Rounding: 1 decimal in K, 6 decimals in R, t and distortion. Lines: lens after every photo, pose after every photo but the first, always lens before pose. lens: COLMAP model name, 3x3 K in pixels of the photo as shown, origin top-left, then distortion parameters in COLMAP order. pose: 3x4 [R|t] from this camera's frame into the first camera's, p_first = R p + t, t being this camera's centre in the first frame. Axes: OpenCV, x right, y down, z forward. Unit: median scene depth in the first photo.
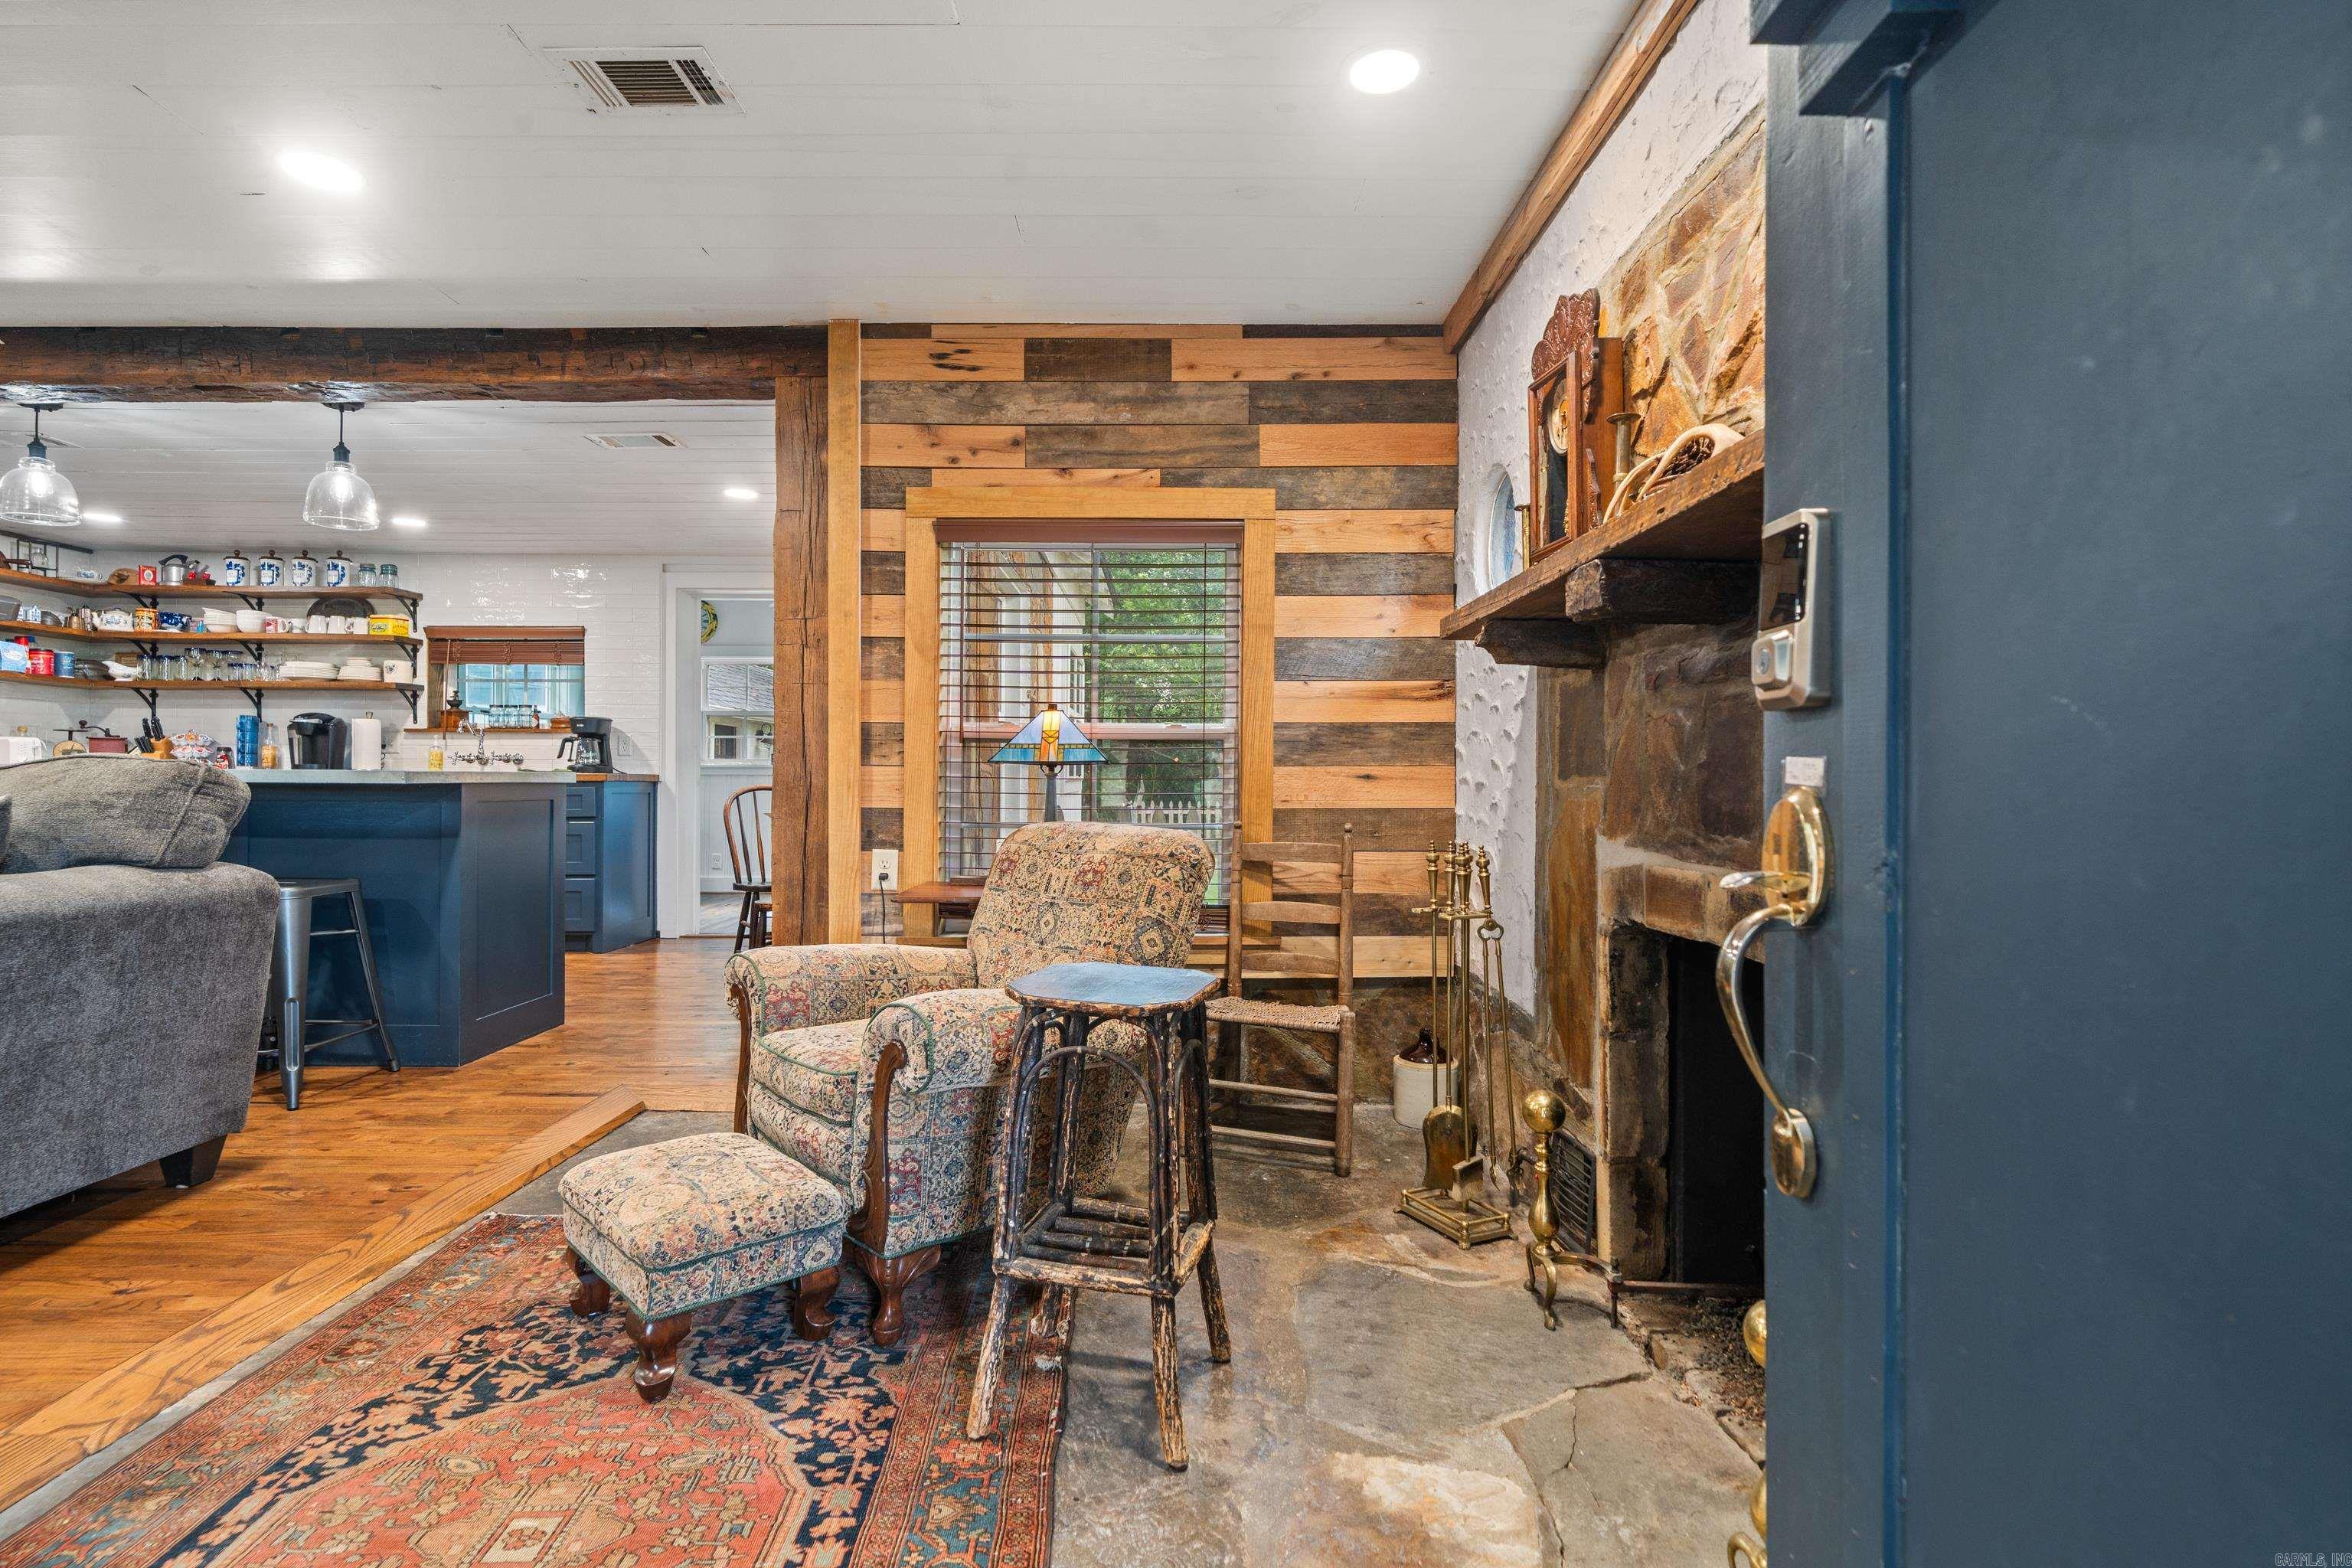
lens RADIAL K [[1143.4, 0, 1176.0], [0, 1143.4, 784.0], [0, 0, 1]] dist [-0.000306, -0.000061]
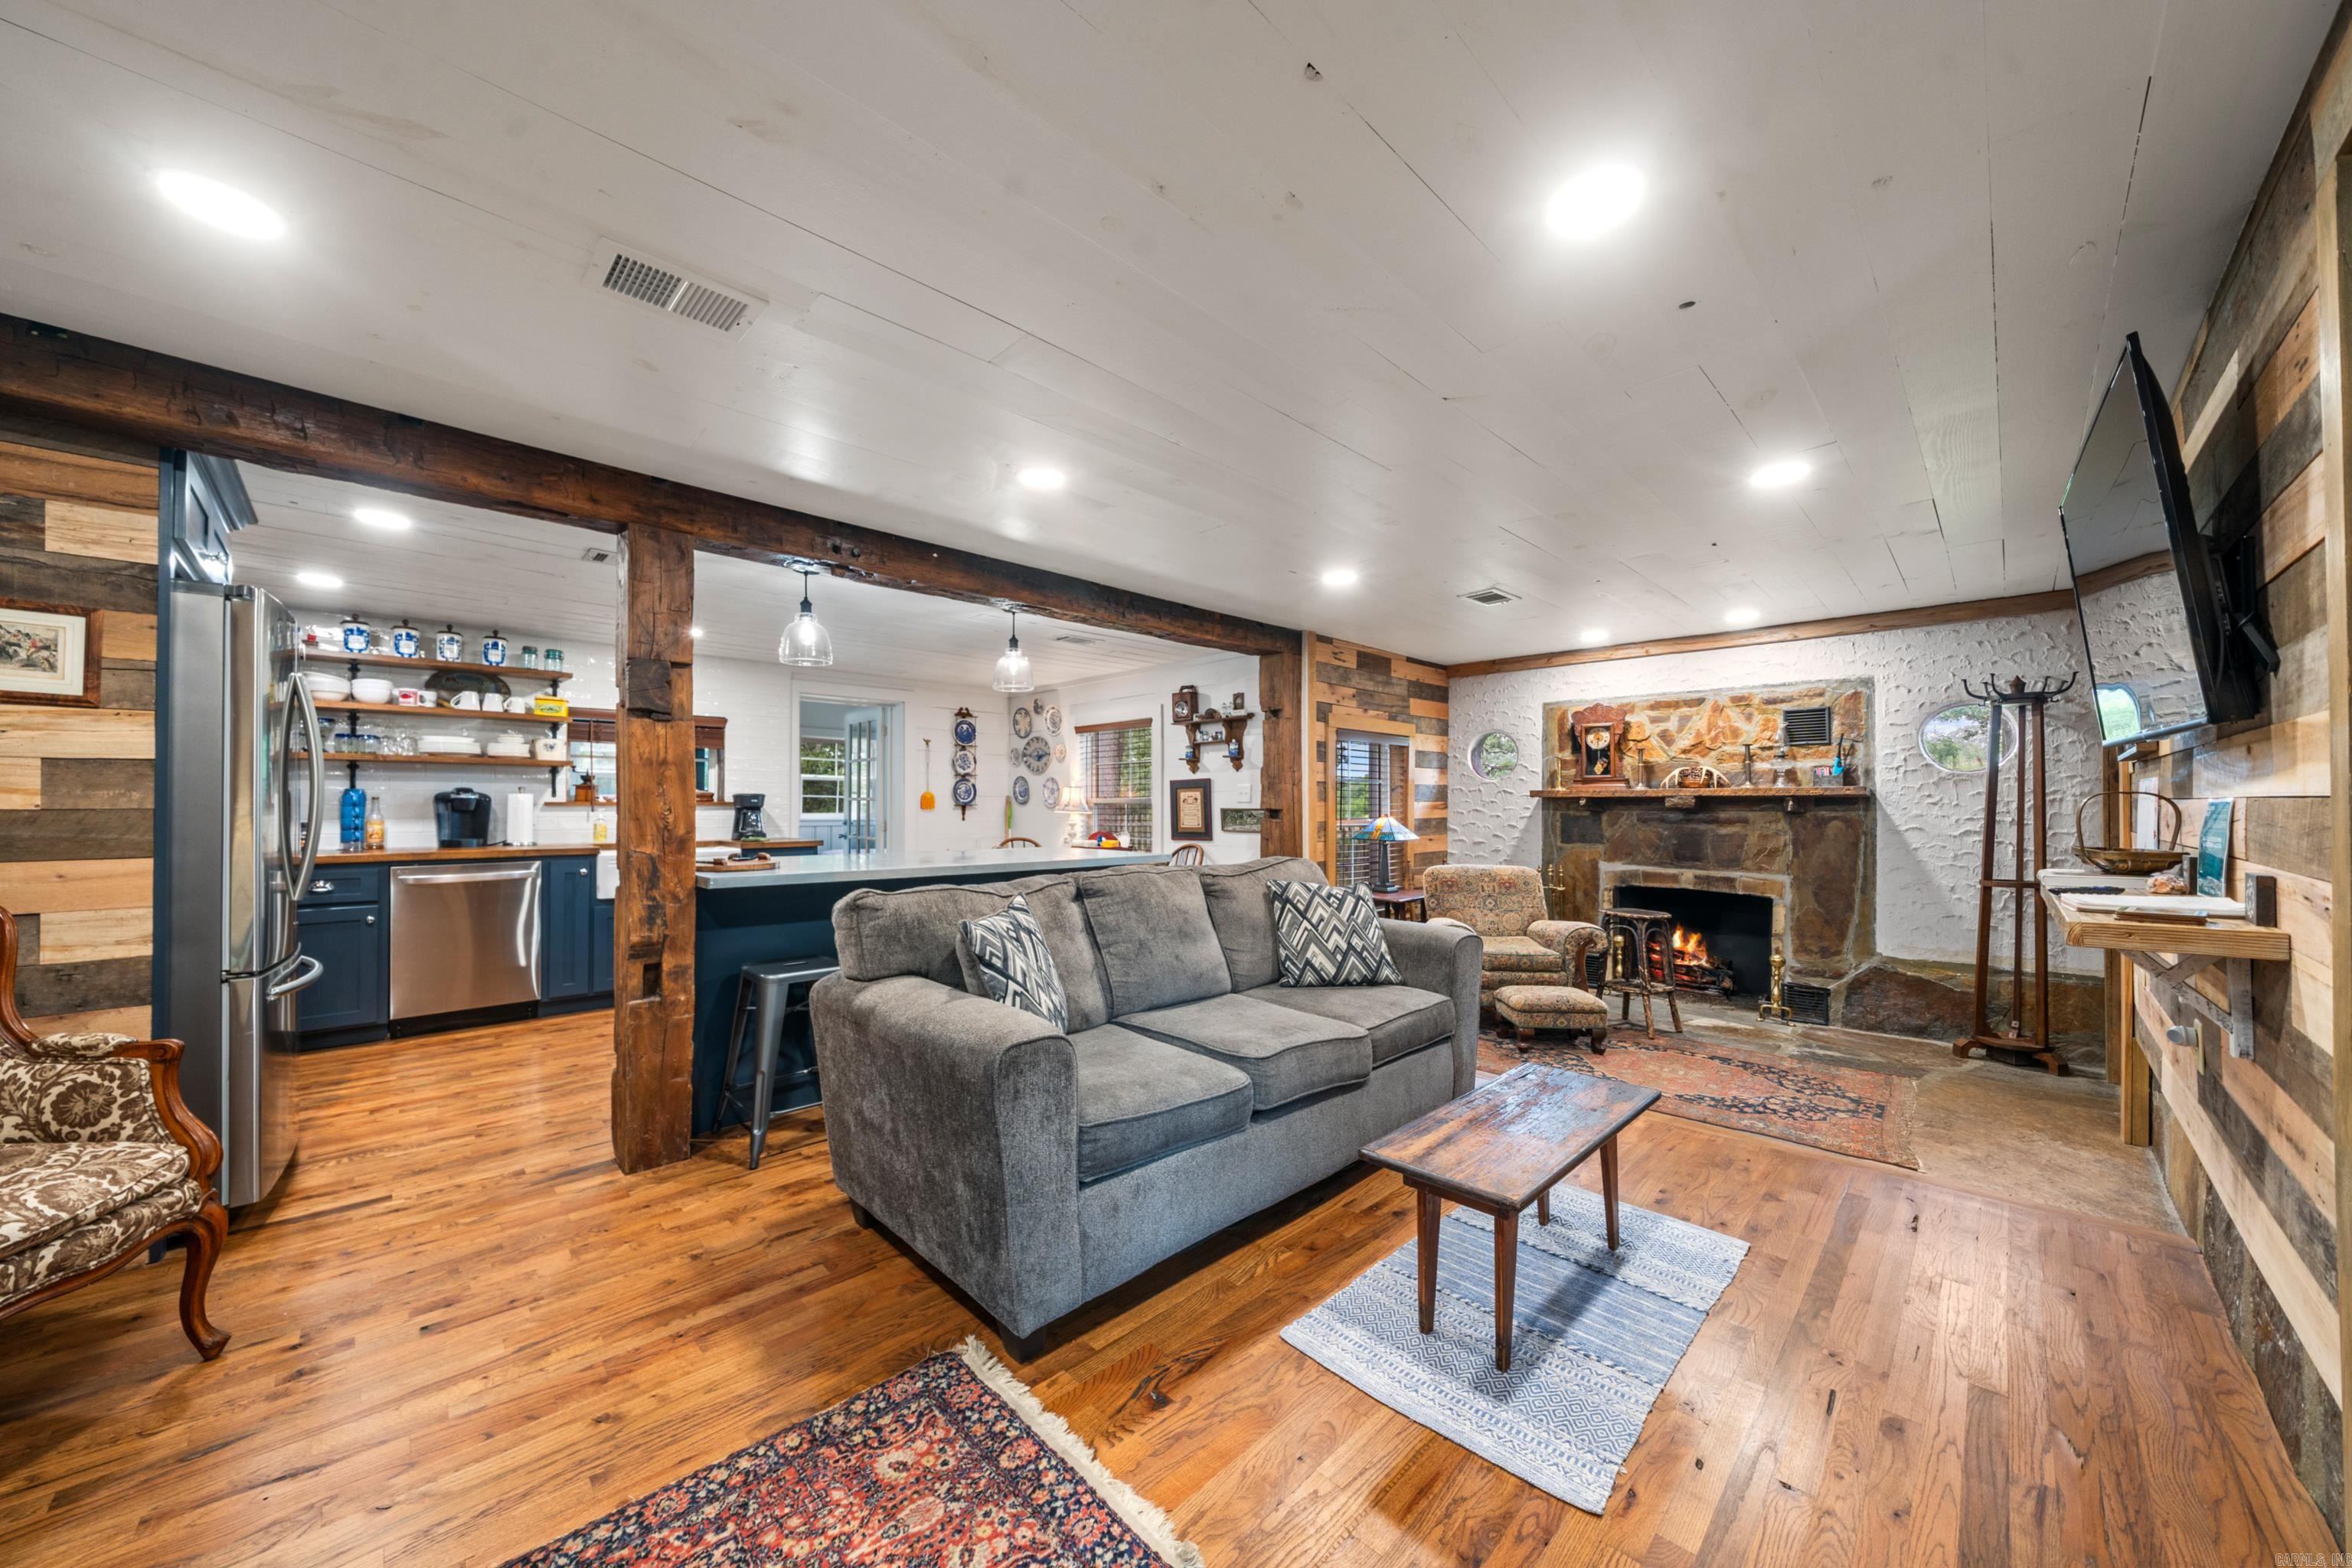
lens RADIAL K [[823.7, 0, 1164.6], [0, 823.7, 795.9], [0, 0, 1]] dist [-0.002634, -0.000149]
pose [[0.714825, 0.003769, 0.699293, -0.813343], [0.002239, 0.999968, -0.007678, -0.047934], [-0.699299, 0.007054, 0.714794, 0.055340]]
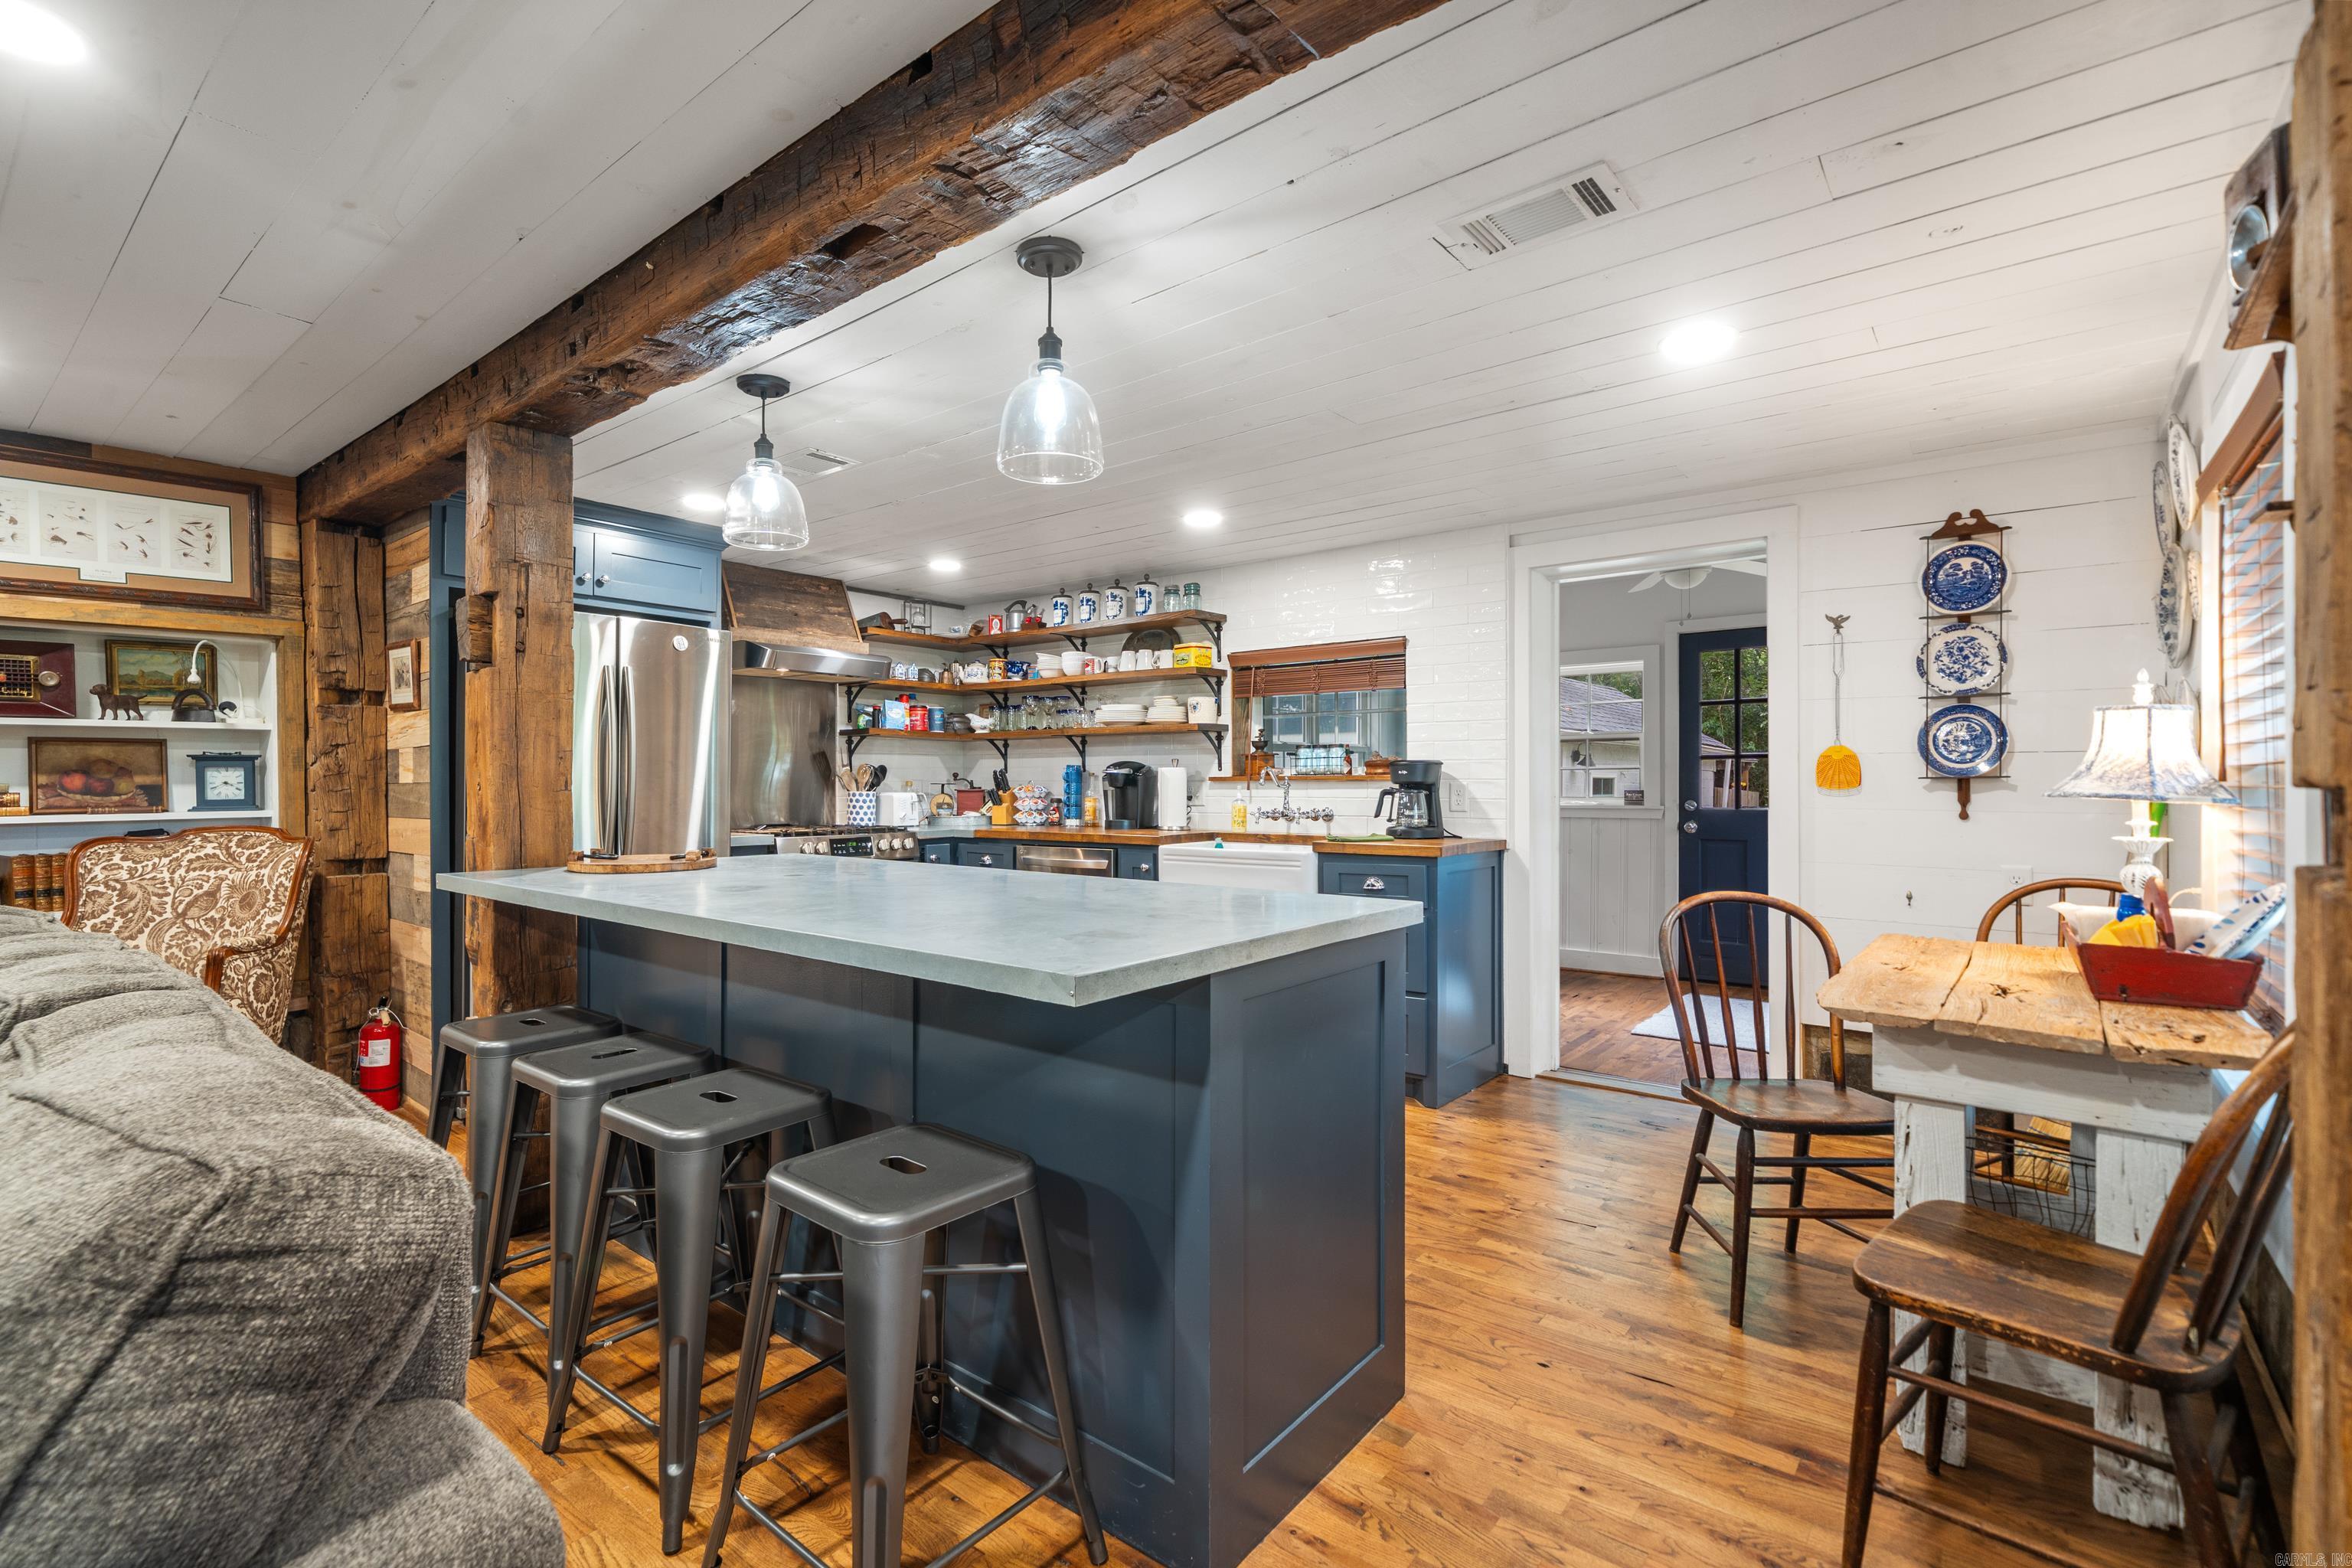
lens RADIAL K [[1052.0, 0, 1168.7], [0, 1052.0, 784.6], [0, 0, 1]] dist [0.001618, 0.000015]
pose [[0.779800, -0.004472, -0.626013, -0.217957], [0.003853, 0.999990, -0.002344, -0.042022], [0.626017, -0.000584, 0.779809, 0.385043]]
